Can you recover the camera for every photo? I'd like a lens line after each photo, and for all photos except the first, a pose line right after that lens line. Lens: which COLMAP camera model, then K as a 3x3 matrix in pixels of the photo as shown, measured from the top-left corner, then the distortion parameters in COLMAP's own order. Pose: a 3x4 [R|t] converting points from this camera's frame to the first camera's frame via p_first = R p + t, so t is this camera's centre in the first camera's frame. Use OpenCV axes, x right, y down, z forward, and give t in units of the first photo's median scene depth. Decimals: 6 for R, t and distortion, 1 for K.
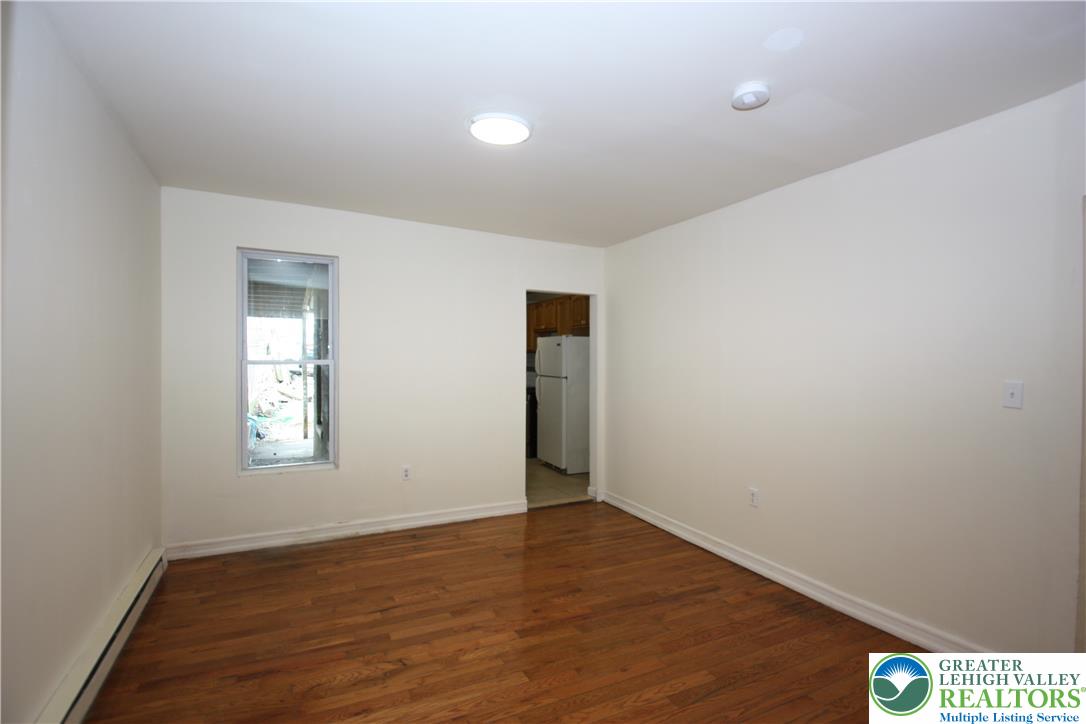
lens RADIAL K [[512.6, 0, 543.0], [0, 512.6, 362.0], [0, 0, 1]] dist [0.049136, -0.052215]
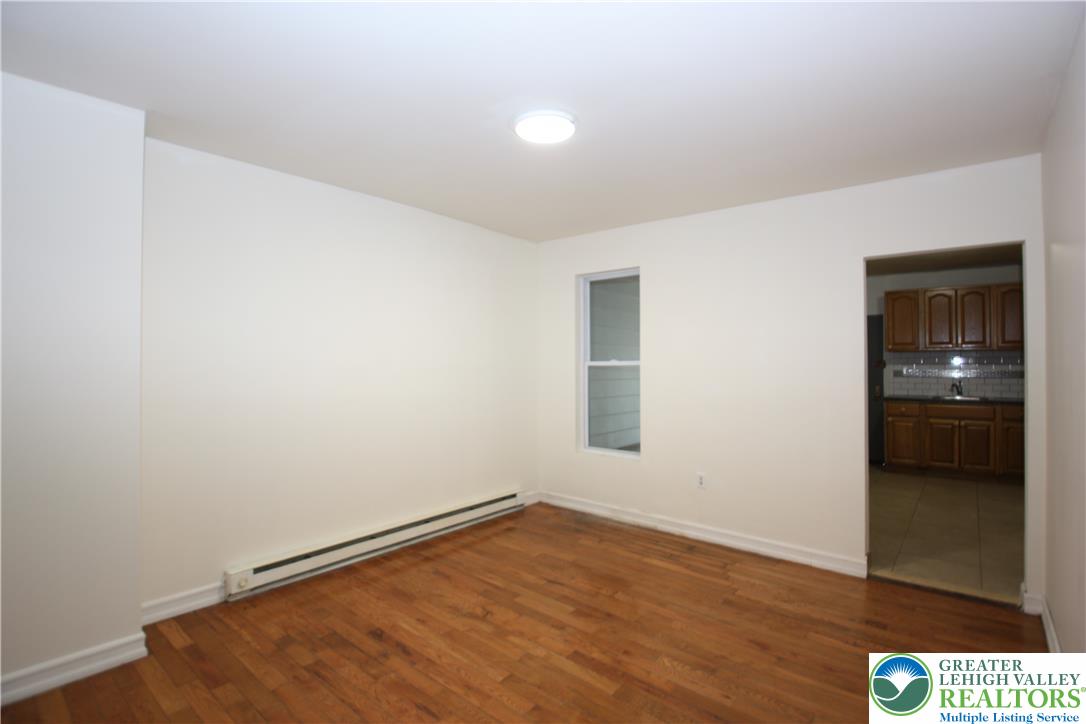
lens RADIAL K [[512.6, 0, 543.0], [0, 512.6, 362.0], [0, 0, 1]] dist [0.049136, -0.052215]
pose [[0.397667, -0.006864, -0.917504, 0.568196], [0.000666, 0.999974, -0.007193, 0.006333], [0.917530, 0.002249, 0.397661, 0.420377]]
